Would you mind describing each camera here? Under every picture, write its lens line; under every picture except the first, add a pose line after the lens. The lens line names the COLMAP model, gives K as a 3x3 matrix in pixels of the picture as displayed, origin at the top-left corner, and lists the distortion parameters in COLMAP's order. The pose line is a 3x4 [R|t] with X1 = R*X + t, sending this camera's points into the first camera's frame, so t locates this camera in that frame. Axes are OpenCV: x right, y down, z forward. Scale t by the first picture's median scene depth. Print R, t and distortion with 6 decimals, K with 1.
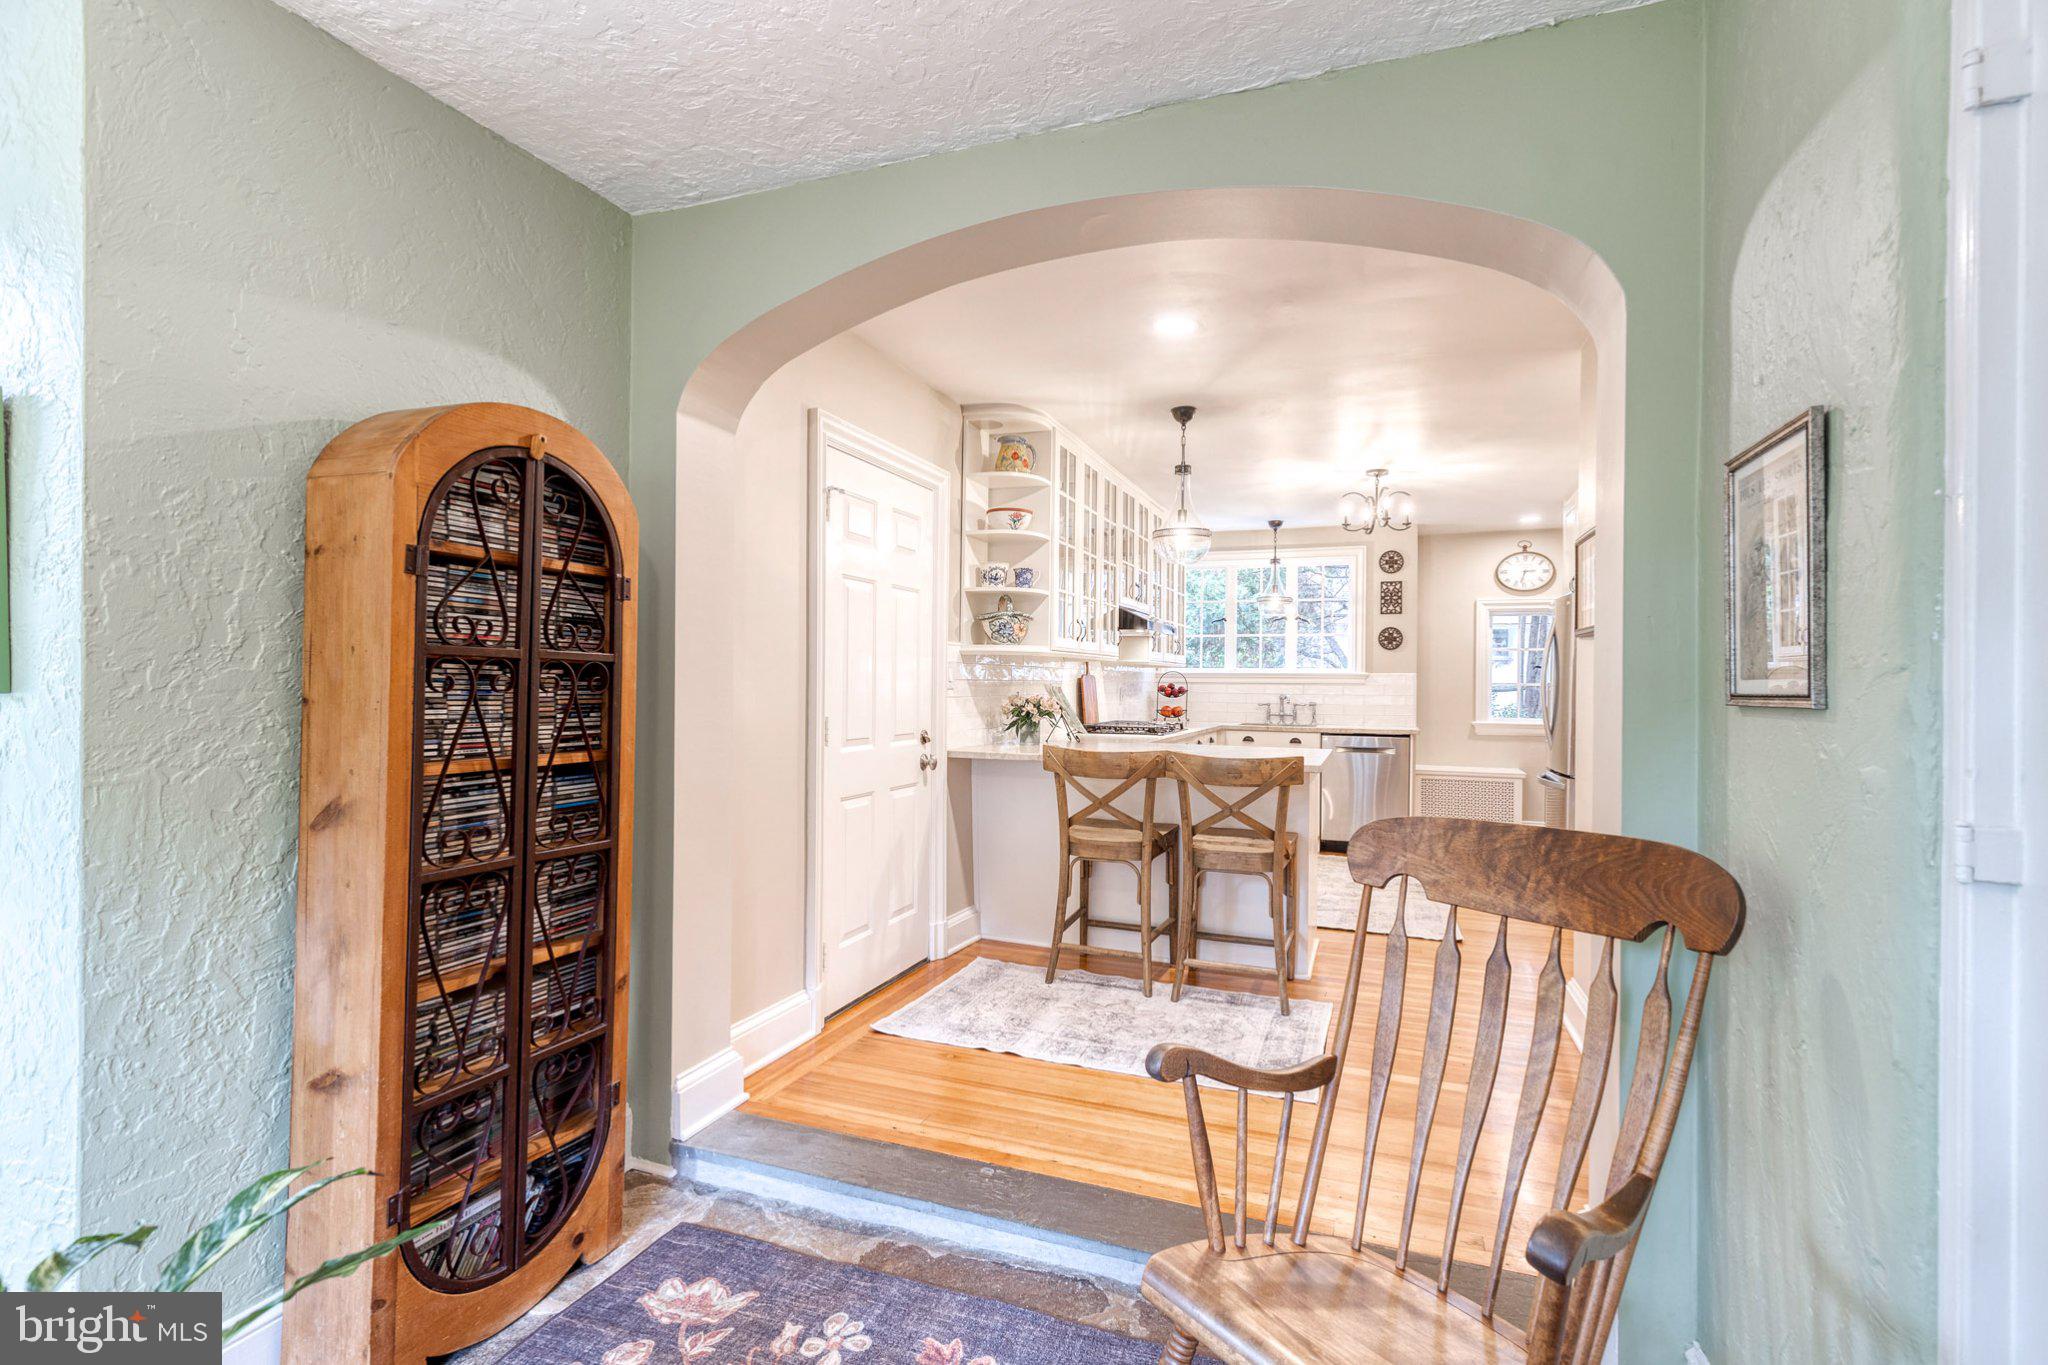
lens RADIAL K [[947.2, 0, 1044.5], [0, 947.2, 687.5], [0, 0, 1]] dist [0.001152, 0.000080]
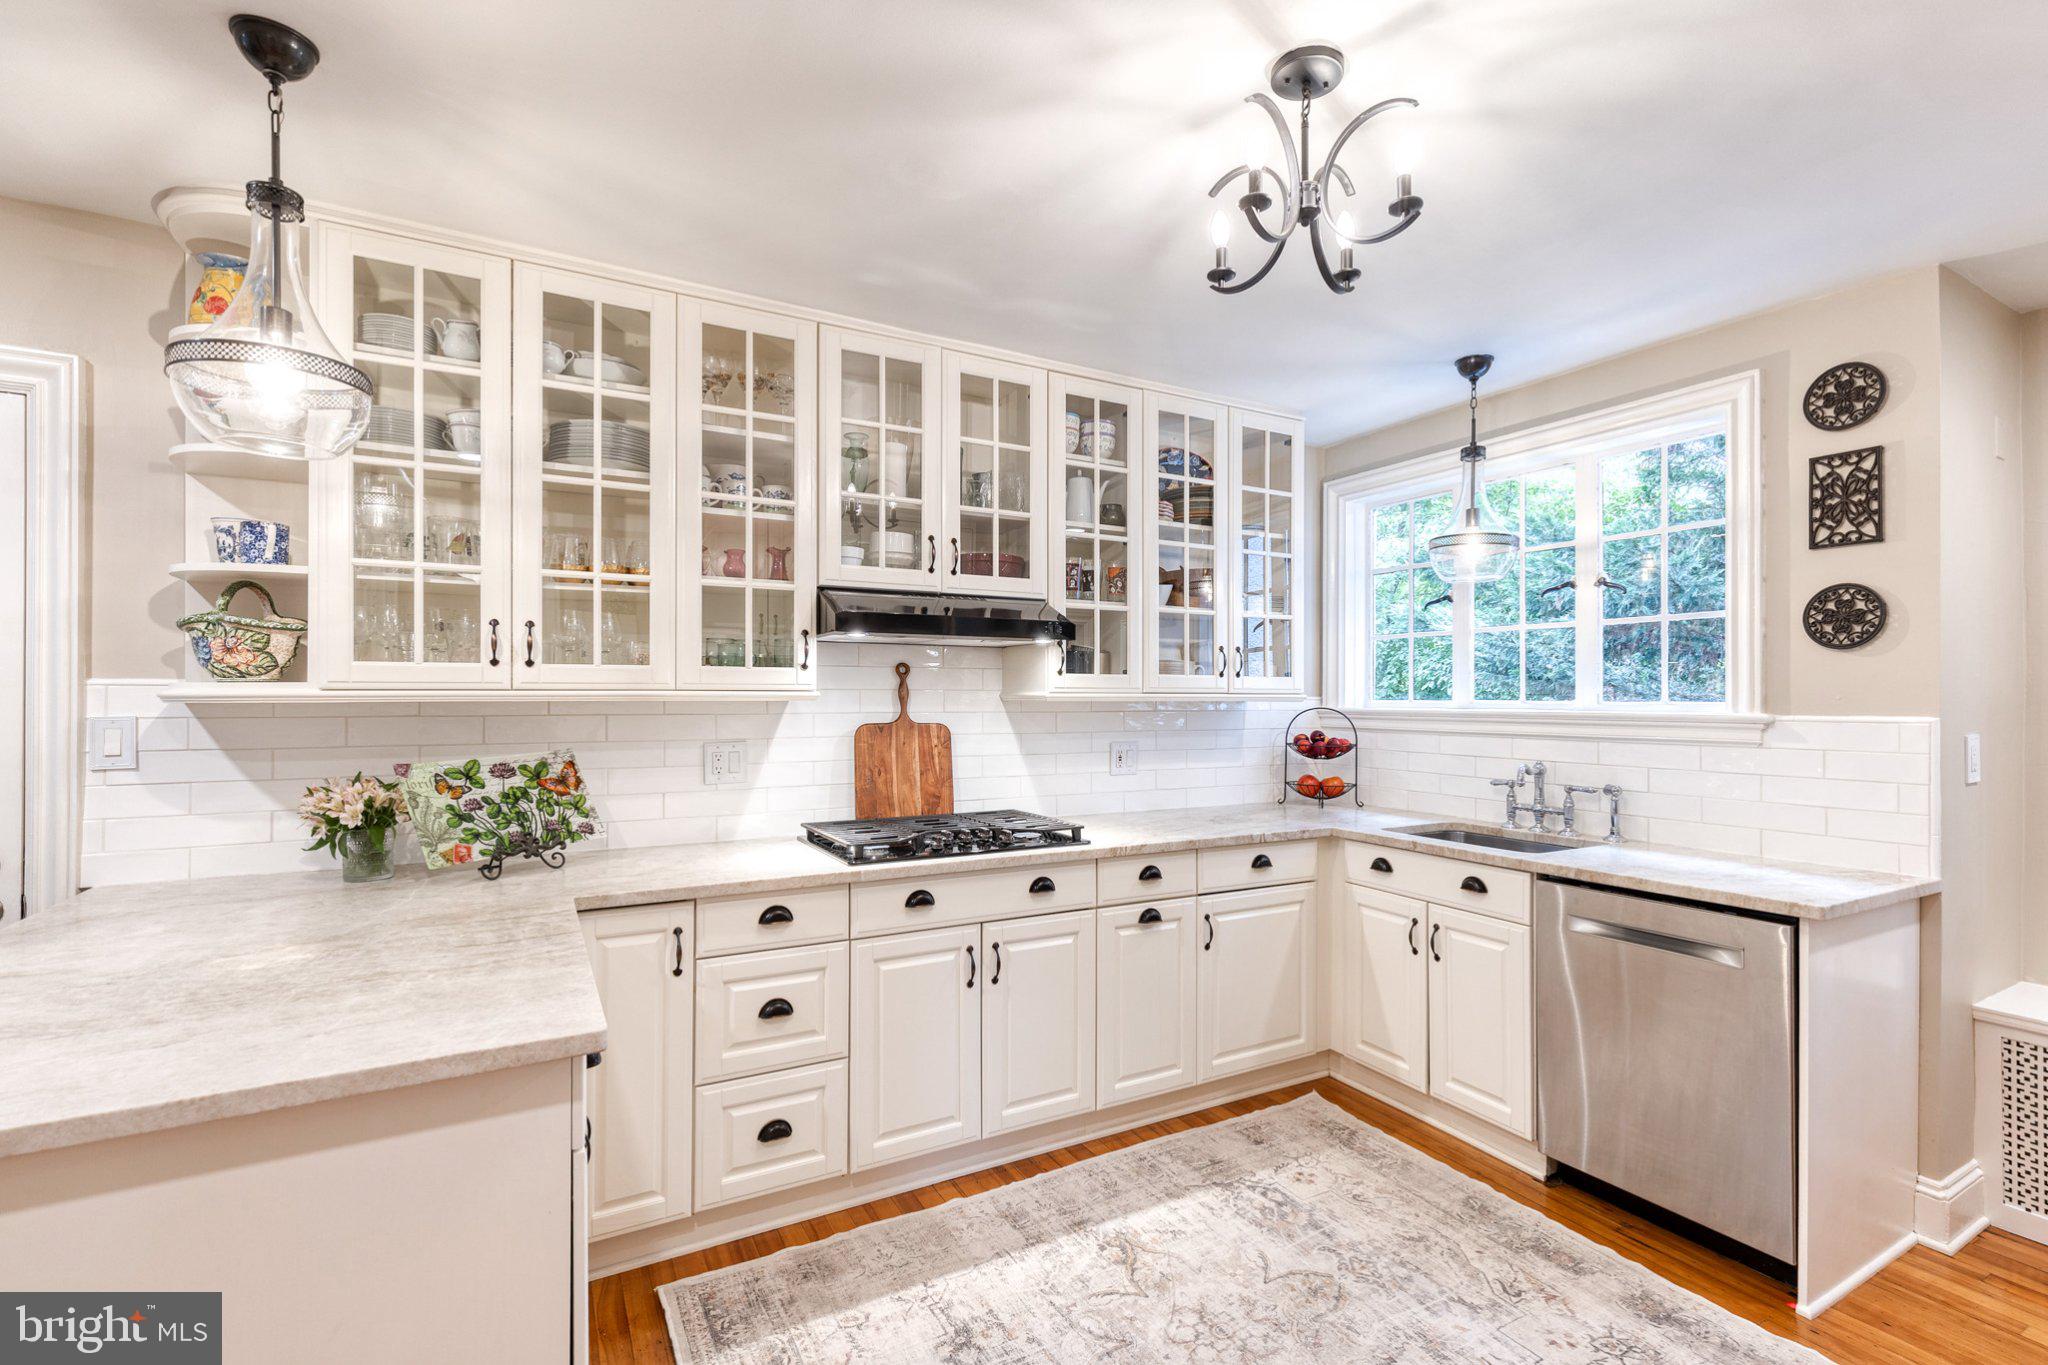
lens RADIAL K [[936.9, 0, 1026.4], [0, 936.9, 694.0], [0, 0, 1]] dist [0.002668, 0.000223]
pose [[0.763739, -0.009714, -0.645452, 0.358432], [0.002127, 0.999919, -0.012533, -0.019141], [0.645521, 0.008199, 0.763698, 0.541585]]
